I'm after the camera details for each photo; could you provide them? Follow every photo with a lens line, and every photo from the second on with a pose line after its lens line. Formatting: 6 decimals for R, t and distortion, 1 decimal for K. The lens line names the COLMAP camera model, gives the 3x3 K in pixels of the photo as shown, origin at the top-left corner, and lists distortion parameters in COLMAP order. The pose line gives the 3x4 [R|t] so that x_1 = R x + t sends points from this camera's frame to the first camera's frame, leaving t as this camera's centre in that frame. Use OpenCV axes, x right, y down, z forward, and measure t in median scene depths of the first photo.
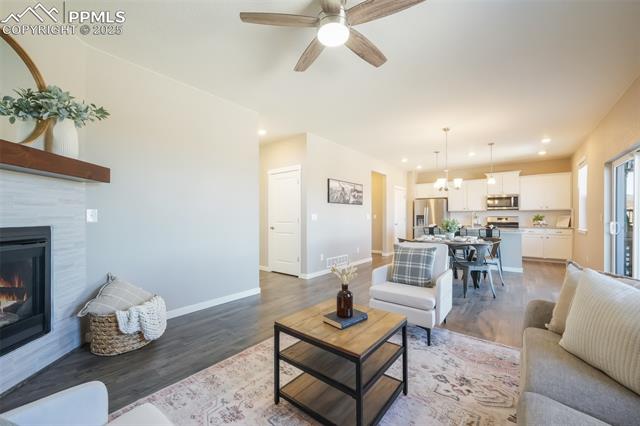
lens RADIAL K [[254.1, 0, 317.9], [0, 254.1, 213.3], [0, 0, 1]] dist [-0.010864, 0.000096]
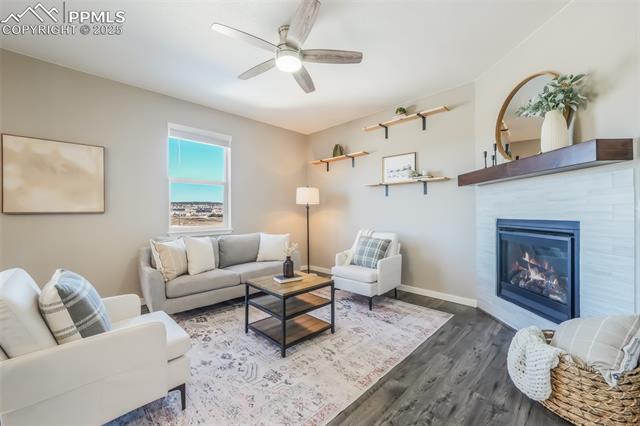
lens RADIAL K [[254.1, 0, 317.9], [0, 254.1, 213.3], [0, 0, 1]] dist [-0.010864, 0.000096]
pose [[-0.993674, 0.002540, 0.112274, -0.166497], [0.001299, 0.999937, -0.011122, 0.025827], [-0.112295, -0.010906, -0.993615, 1.721368]]
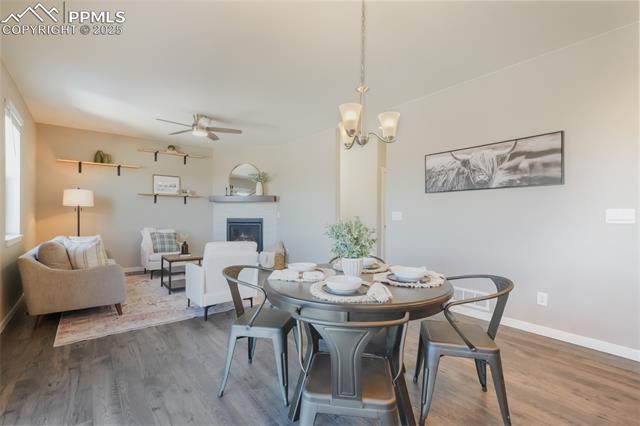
lens RADIAL K [[293.2, 0, 320.0], [0, 293.2, 213.0], [0, 0, 1]] dist [-0.000396, -0.000111]
pose [[-0.210996, -0.010265, -0.977433, 1.842278], [0.010648, 0.999861, -0.012799, 0.032584], [0.977429, -0.013109, -0.210857, 2.017352]]
